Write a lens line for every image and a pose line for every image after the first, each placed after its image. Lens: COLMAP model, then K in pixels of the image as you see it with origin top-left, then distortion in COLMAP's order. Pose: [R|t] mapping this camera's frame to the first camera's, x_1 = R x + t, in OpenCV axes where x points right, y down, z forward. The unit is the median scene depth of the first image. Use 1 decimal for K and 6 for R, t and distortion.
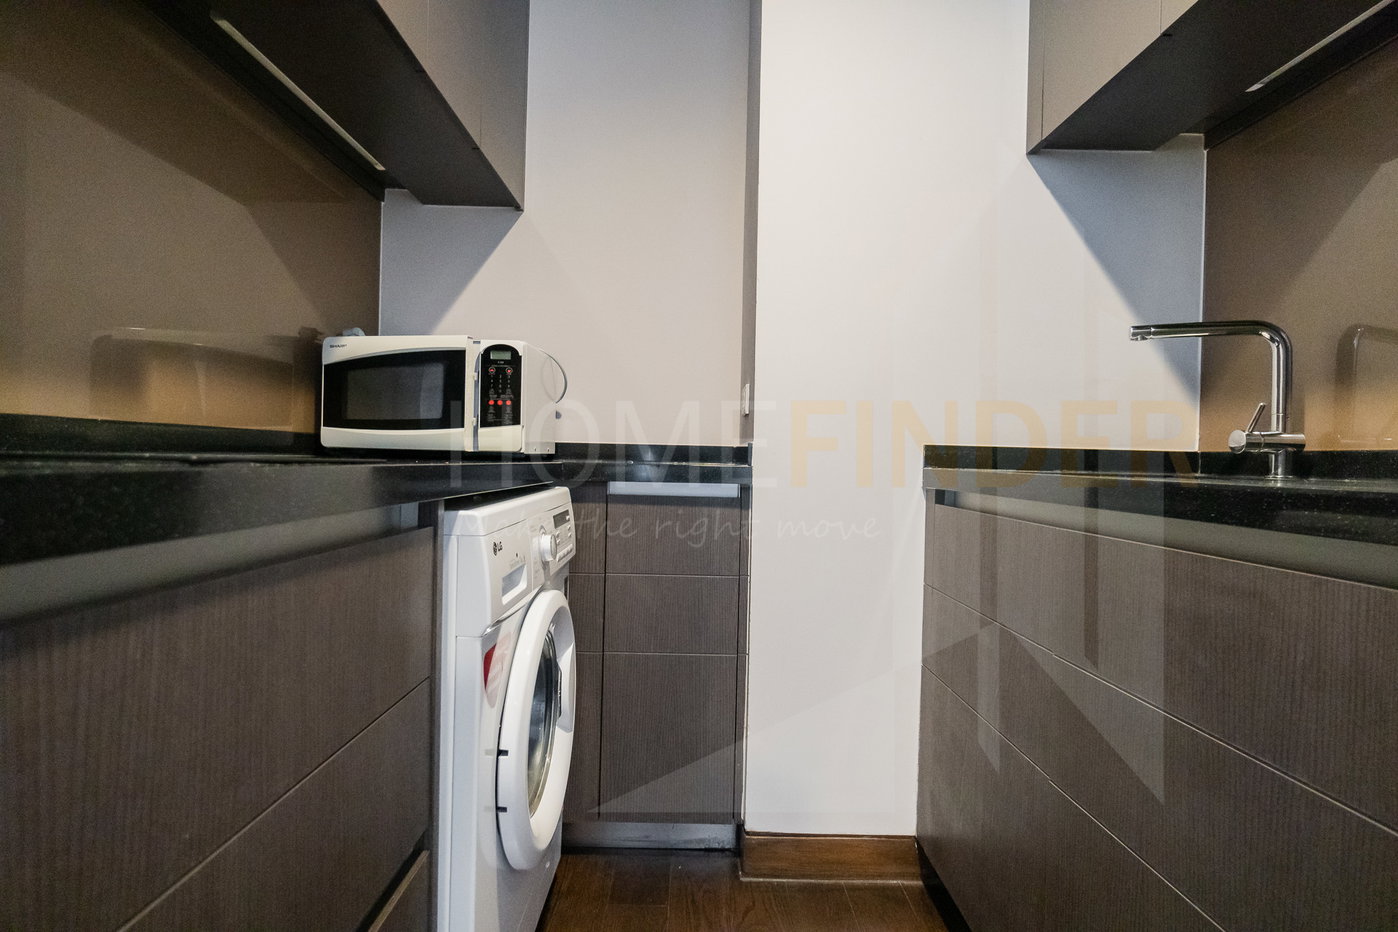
lens RADIAL K [[658.5, 0, 688.5], [0, 658.5, 460.4], [0, 0, 1]] dist [-0.008418, -0.000052]
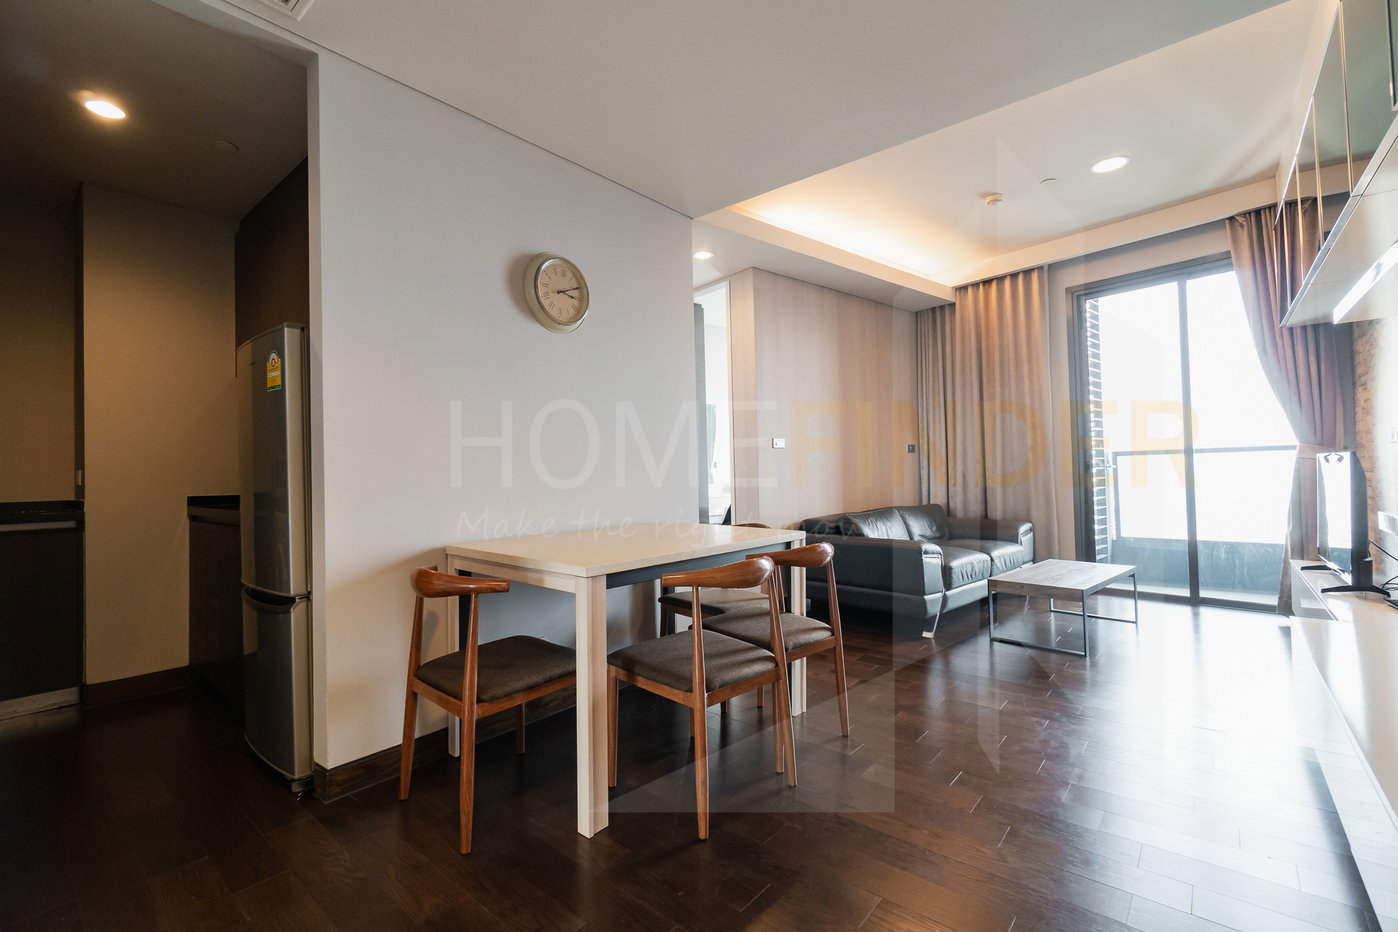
lens RADIAL K [[603.9, 0, 698.0], [0, 603.9, 460.9], [0, 0, 1]] dist [-0.010353, 0.001044]
pose [[0.627501, -0.022506, 0.778290, -0.159054], [0.037927, 0.999279, -0.001682, -0.078525], [-0.777692, 0.030574, 0.627902, -1.762486]]
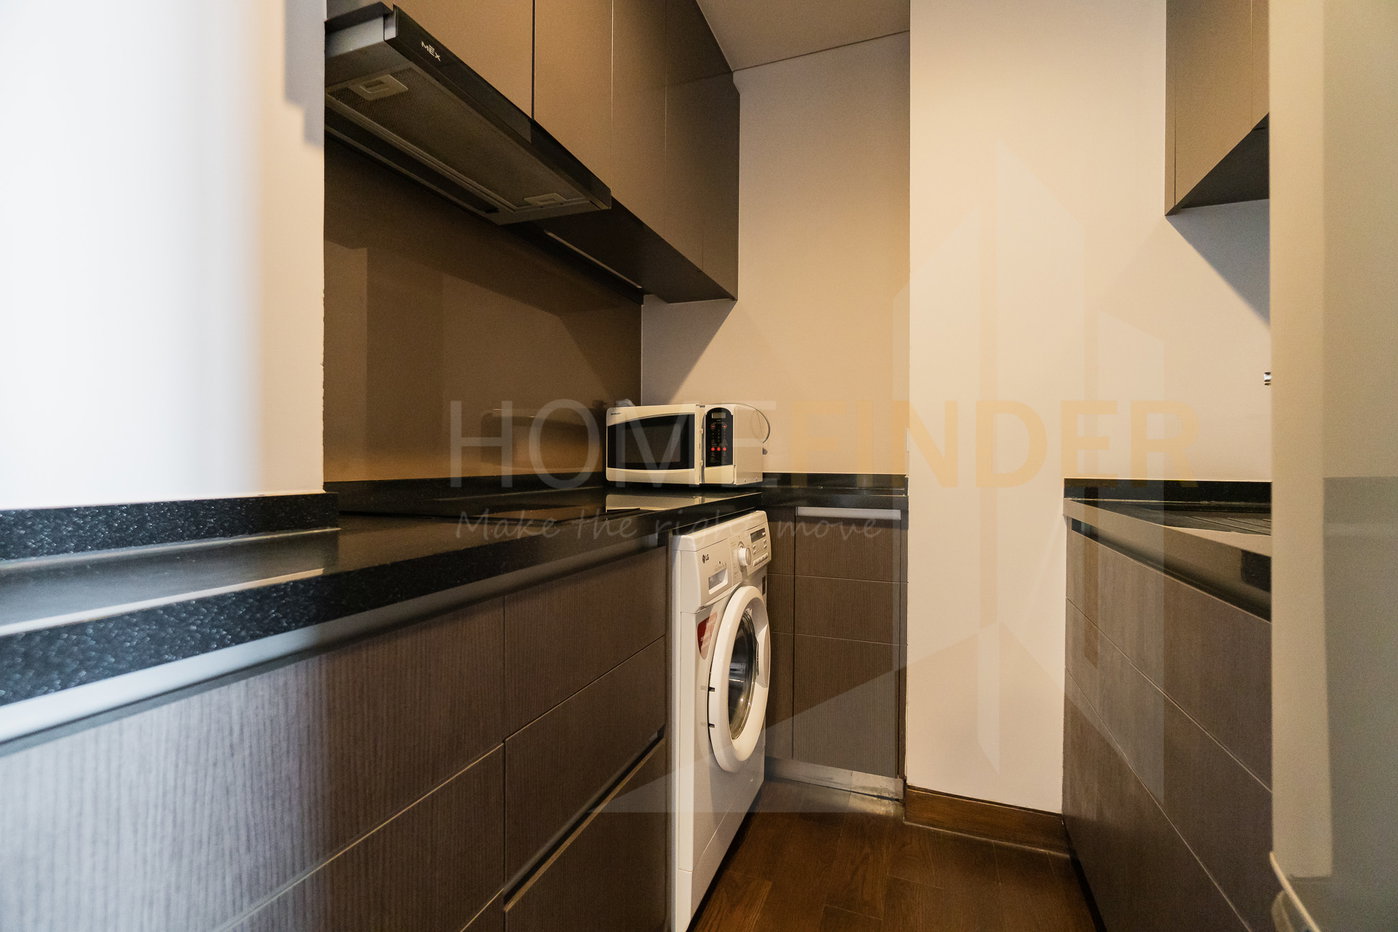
lens RADIAL K [[603.9, 0, 694.2], [0, 603.9, 456.8], [0, 0, 1]] dist [-0.010353, 0.001044]
pose [[0.933929, -0.016346, -0.357085, 0.128371], [0.013829, 0.999858, -0.009603, -0.061070], [0.357191, 0.004030, 0.934023, -0.229509]]
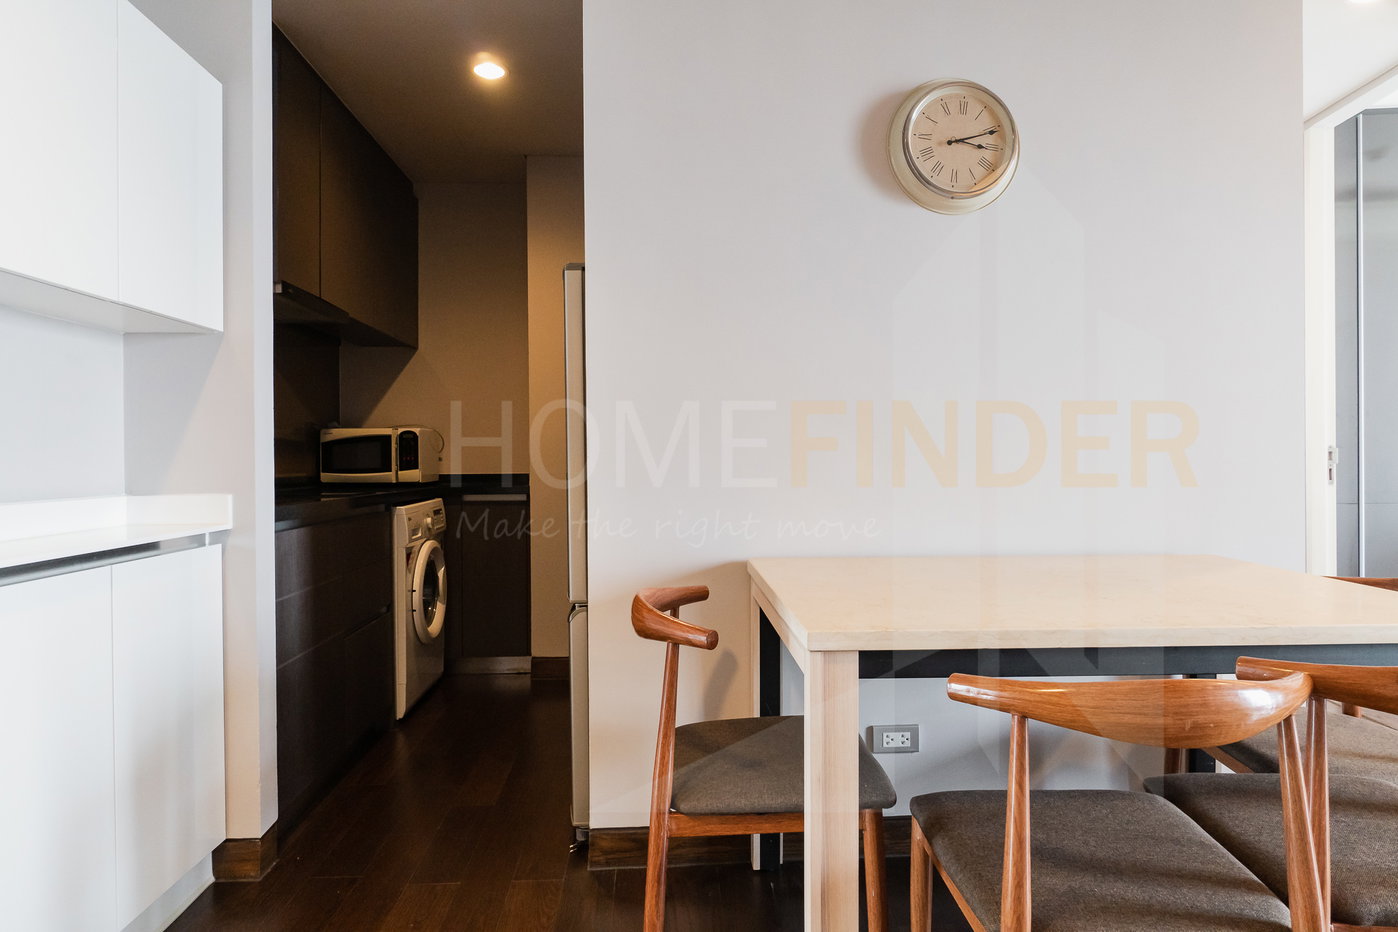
lens RADIAL K [[823.5, 0, 705.1], [0, 823.5, 458.7], [0, 0, 1]] dist [-0.007459, 0.002692]
pose [[0.997214, -0.027549, 0.069314, 0.482945], [0.027389, 0.999620, 0.003257, -0.071738], [-0.069377, -0.001349, 0.997590, -1.711227]]
